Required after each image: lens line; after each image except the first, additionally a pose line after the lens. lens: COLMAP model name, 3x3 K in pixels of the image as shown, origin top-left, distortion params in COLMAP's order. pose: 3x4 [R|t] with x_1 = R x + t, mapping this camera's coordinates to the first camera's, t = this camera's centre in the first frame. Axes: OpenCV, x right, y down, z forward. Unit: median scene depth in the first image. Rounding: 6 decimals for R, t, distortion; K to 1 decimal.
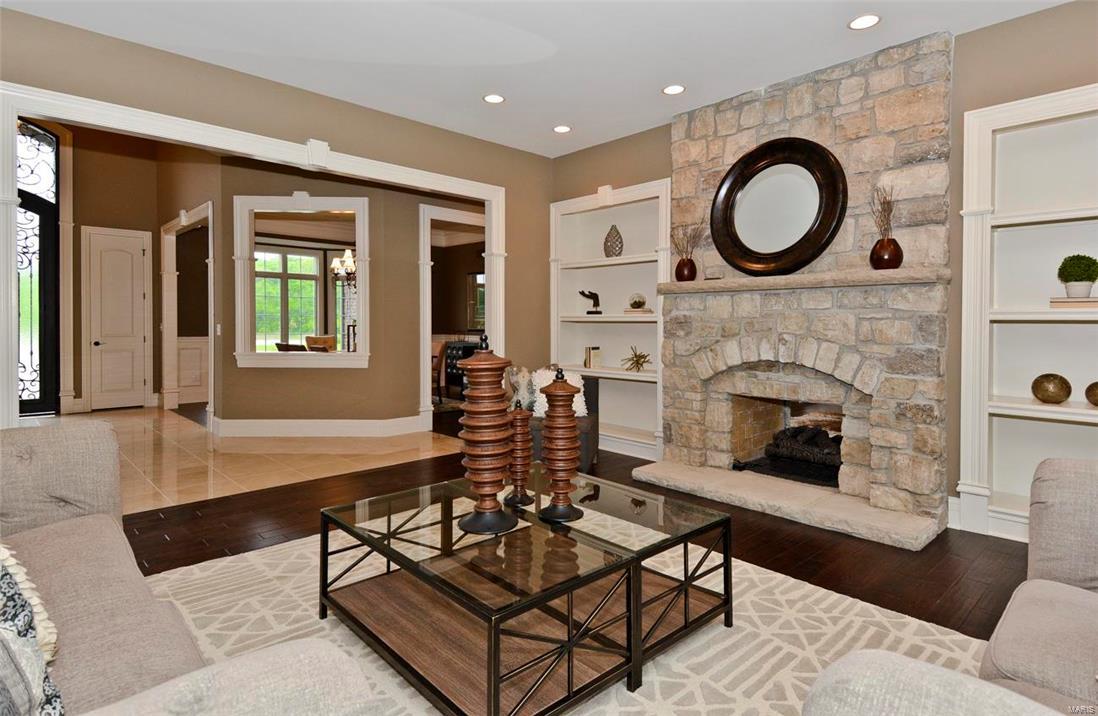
lens RADIAL K [[562.0, 0, 536.4], [0, 562.0, 341.3], [0, 0, 1]] dist [0.002830, 0.000008]
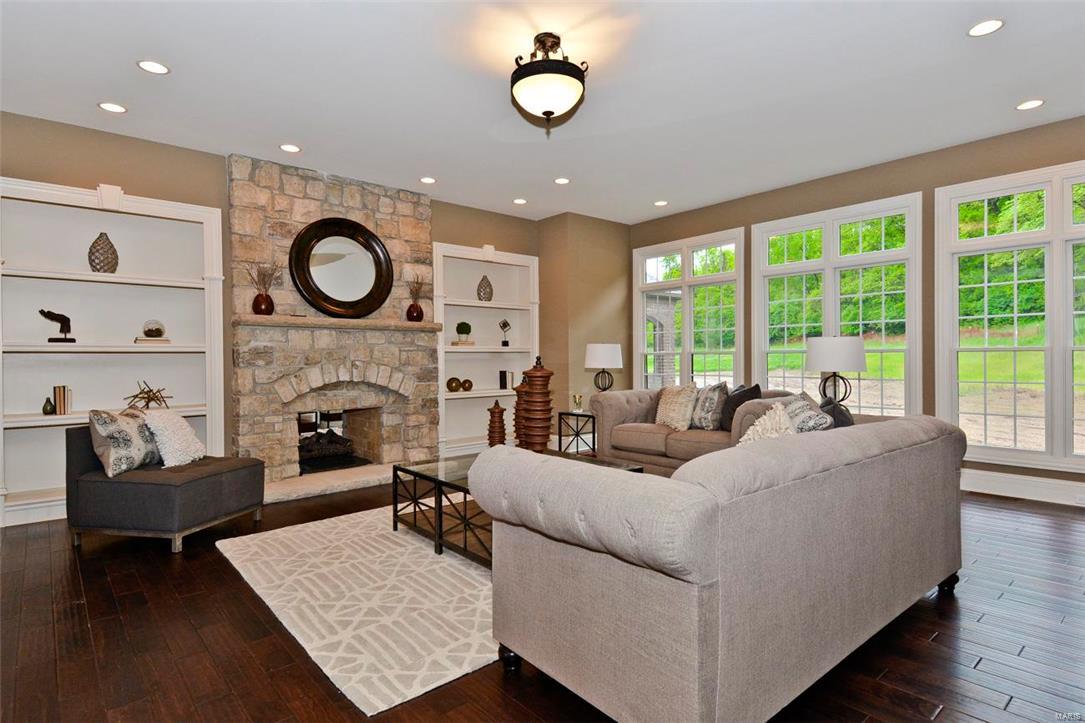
lens RADIAL K [[567.2, 0, 548.1], [0, 567.2, 363.3], [0, 0, 1]] dist [0.087711, -0.058959]
pose [[0.026864, -0.015211, 0.999523, -0.912844], [0.038327, 0.999165, 0.014176, -0.008544], [-0.998904, 0.037928, 0.027425, 0.455558]]
